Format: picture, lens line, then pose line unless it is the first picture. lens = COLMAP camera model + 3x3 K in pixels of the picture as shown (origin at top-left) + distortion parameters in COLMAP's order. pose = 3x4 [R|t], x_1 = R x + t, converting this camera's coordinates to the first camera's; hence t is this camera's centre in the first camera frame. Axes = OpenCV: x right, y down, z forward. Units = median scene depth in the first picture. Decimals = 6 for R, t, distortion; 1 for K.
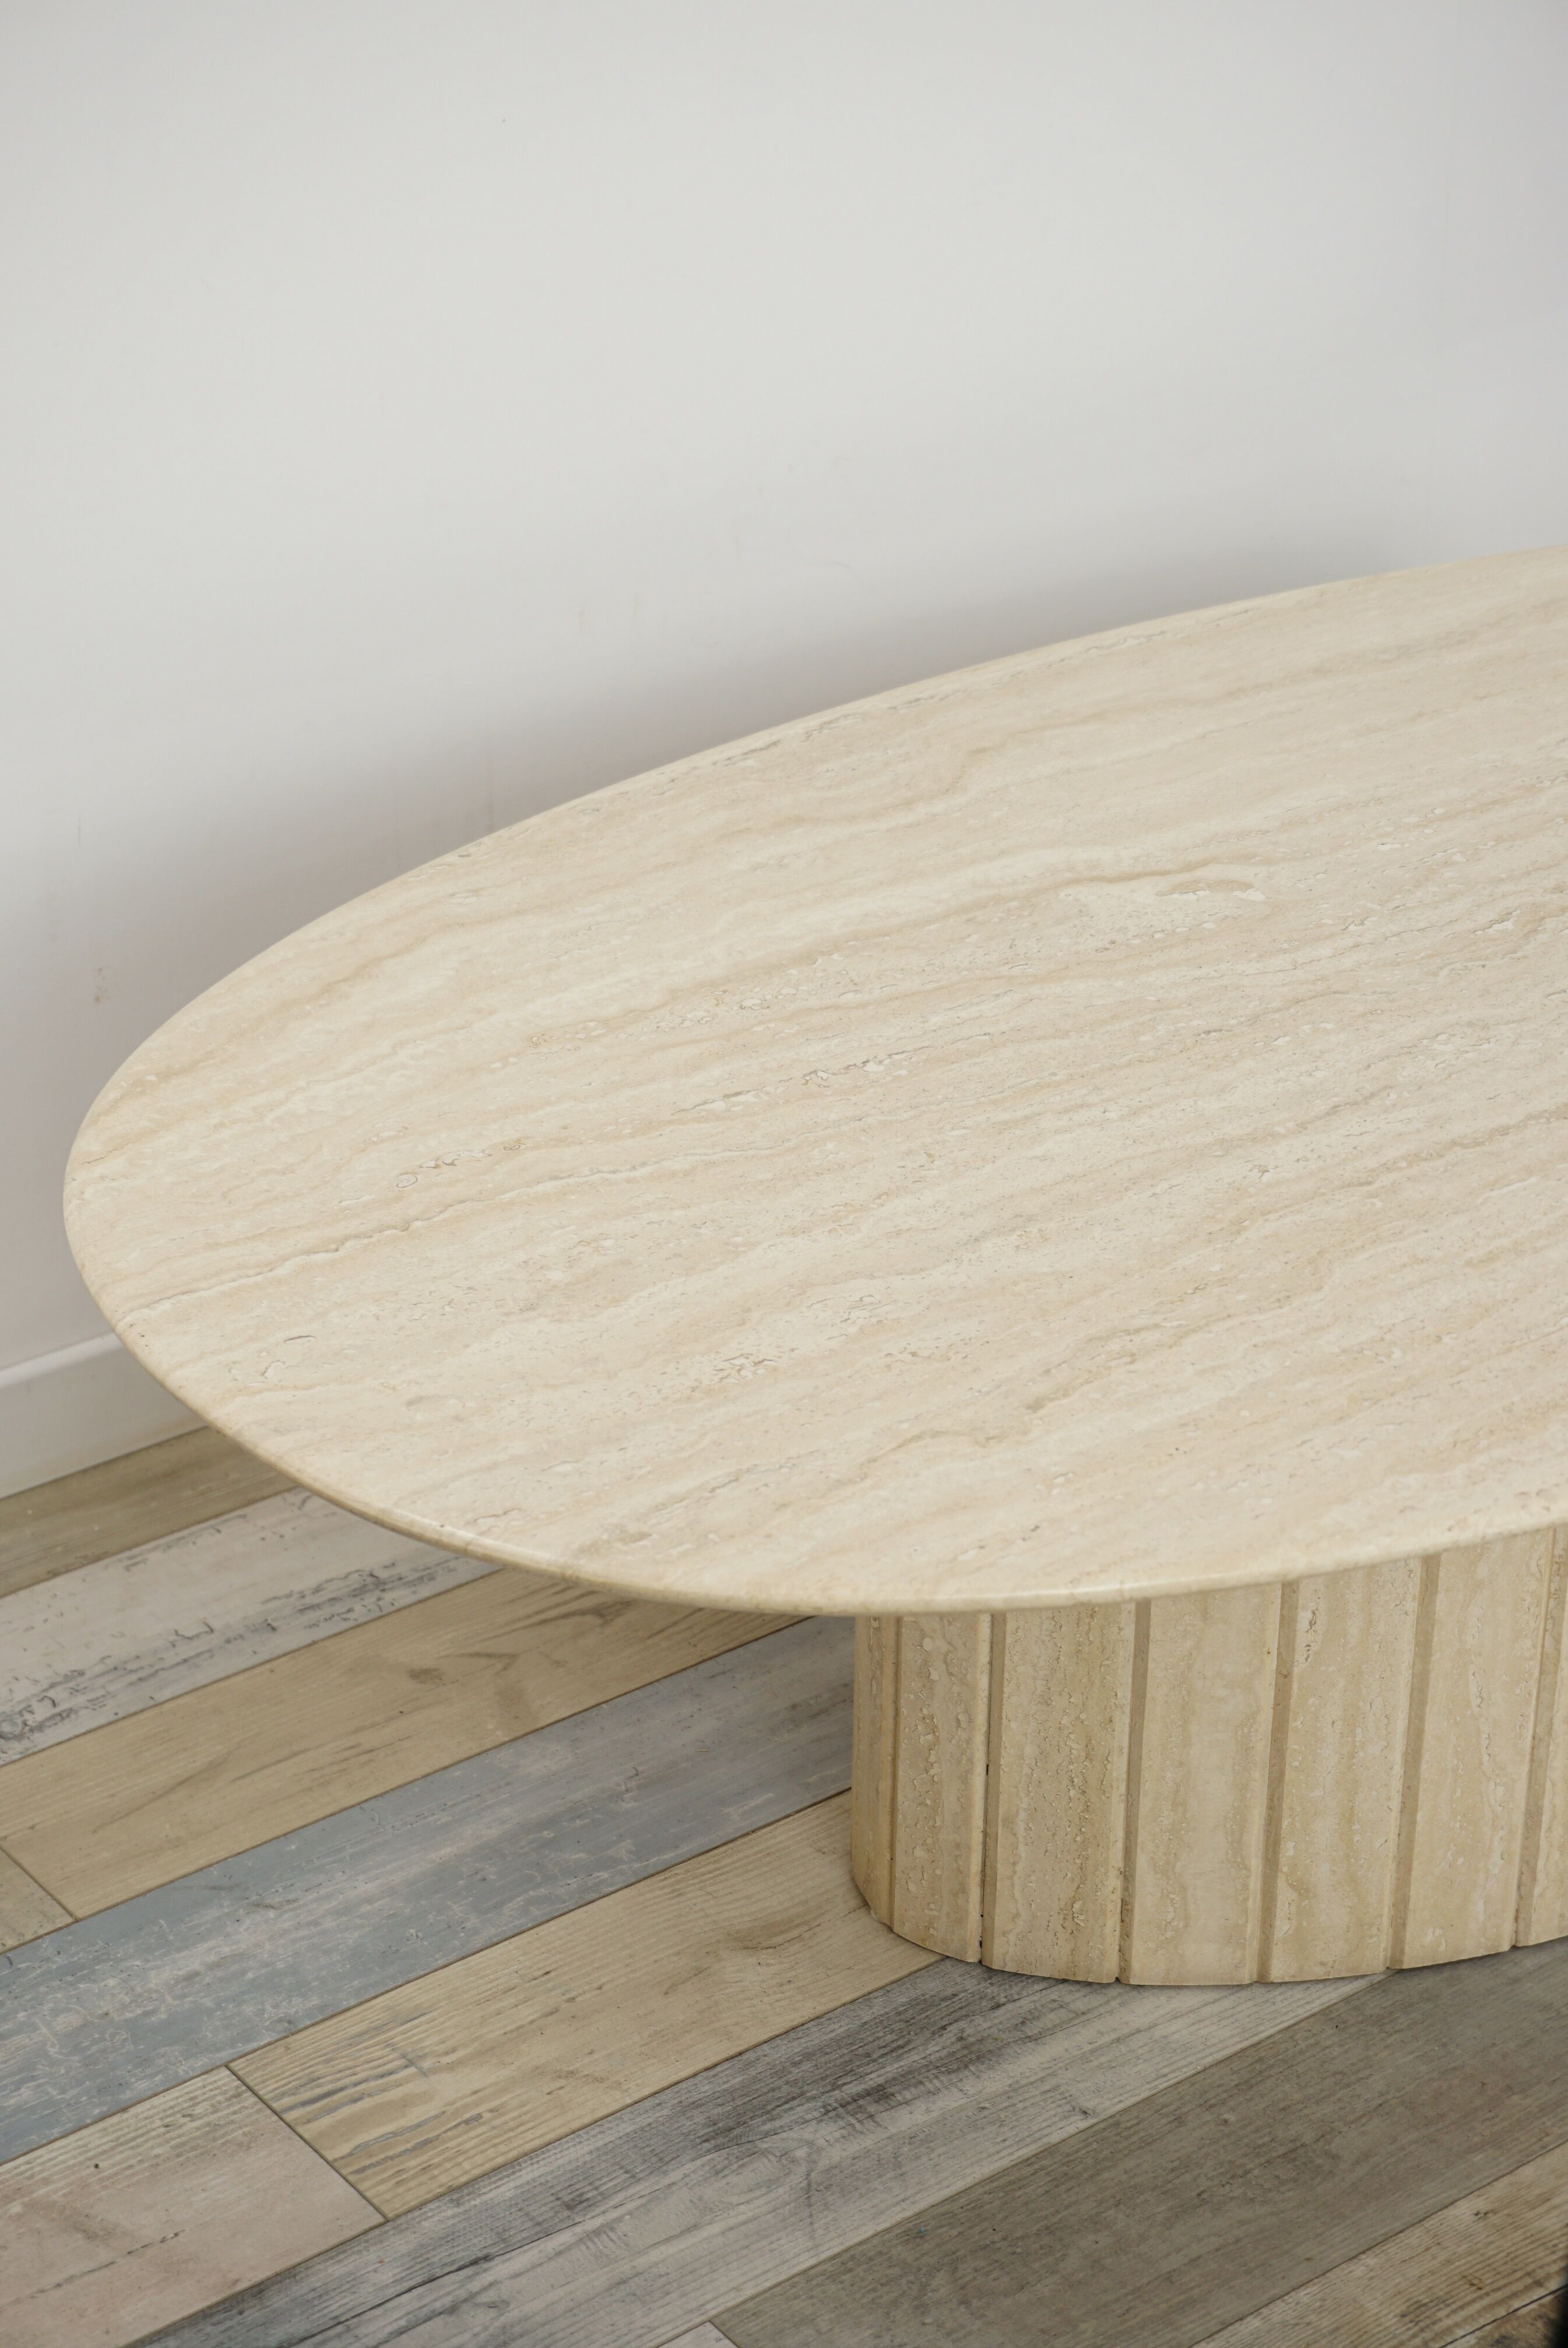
lens RADIAL K [[4599.4, 0, 784.0], [0, 4599.4, 1174.0], [0, 0, 1]] dist [-0.008707, 0.265032]
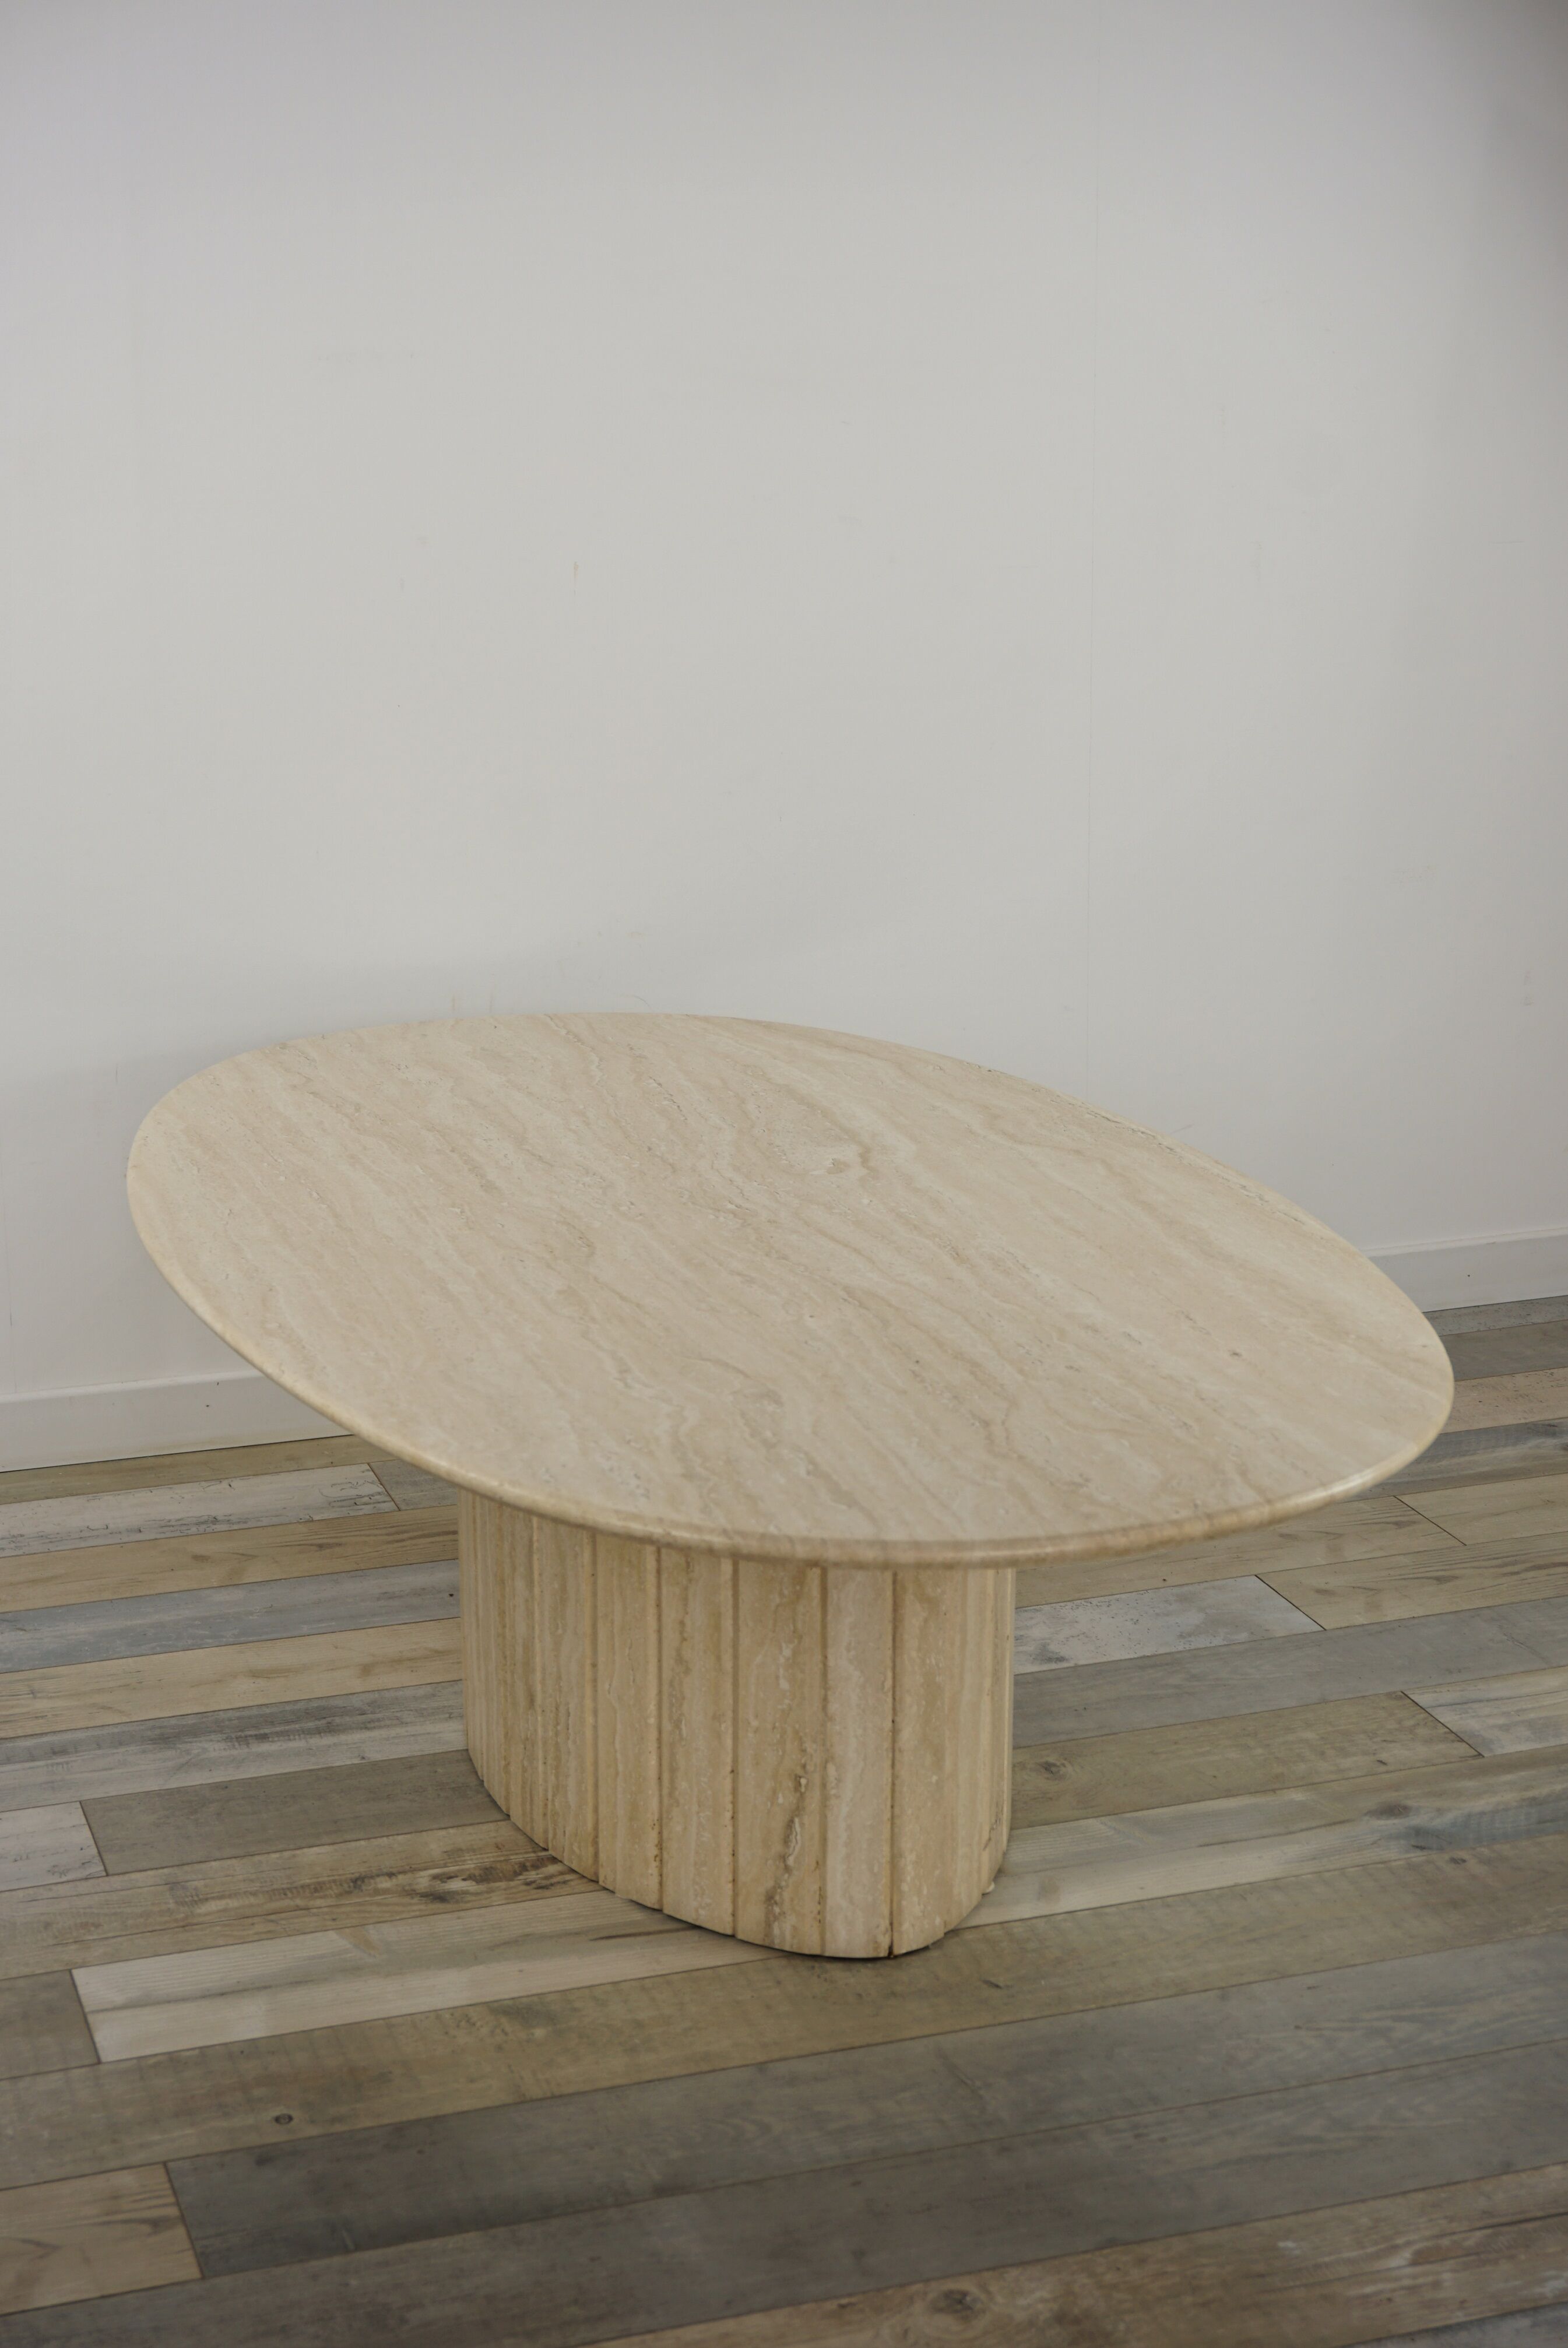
lens RADIAL K [[3689.9, 0, 852.0], [0, 3689.9, 1211.0], [0, 0, 1]] dist [-0.000853, 0.065720]
pose [[-0.274620, 0.246440, -0.929436, 1.360502], [-0.456341, 0.817406, 0.351570, -0.531595], [0.846367, 0.520687, -0.112015, 1.211872]]
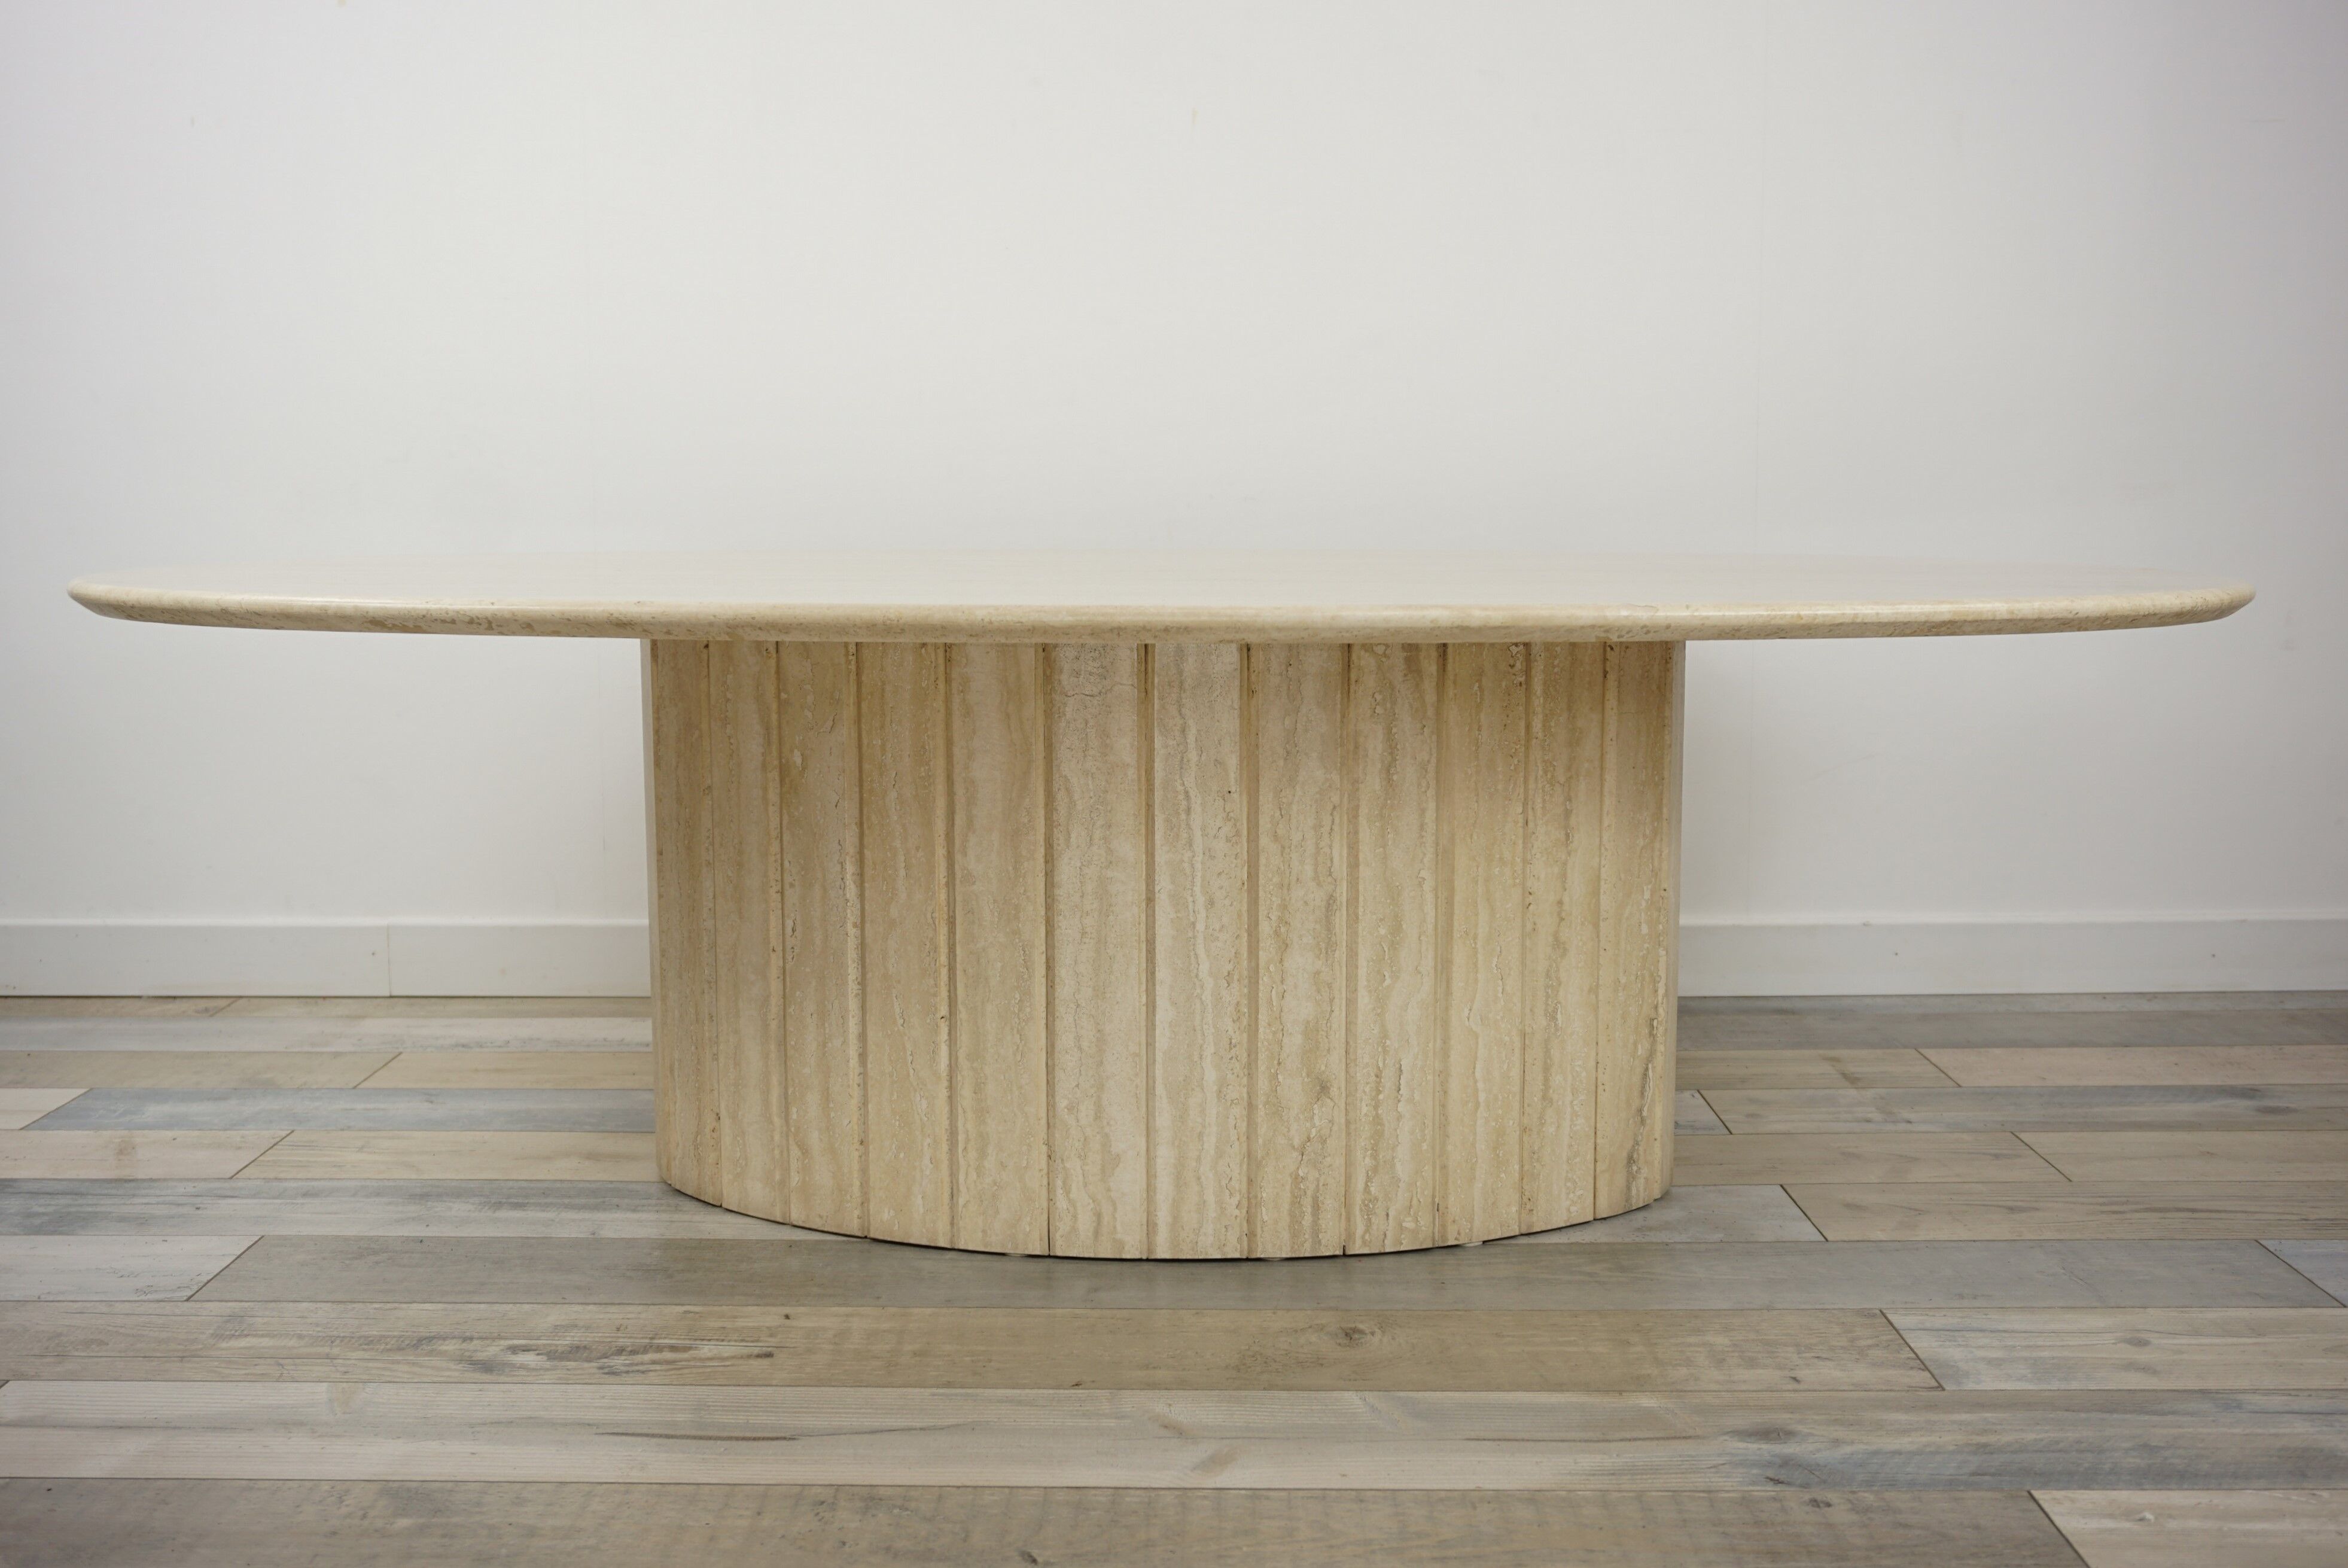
lens RADIAL K [[2530.3, 0, 1180.1], [0, 2530.3, 790.8], [0, 0, 1]] dist [-0.012789, 0.003586]
pose [[0.796038, 0.075057, -0.600575, 0.678802], [-0.280668, 0.924918, -0.256422, 0.223746], [0.536236, 0.372684, 0.757336, 0.427318]]
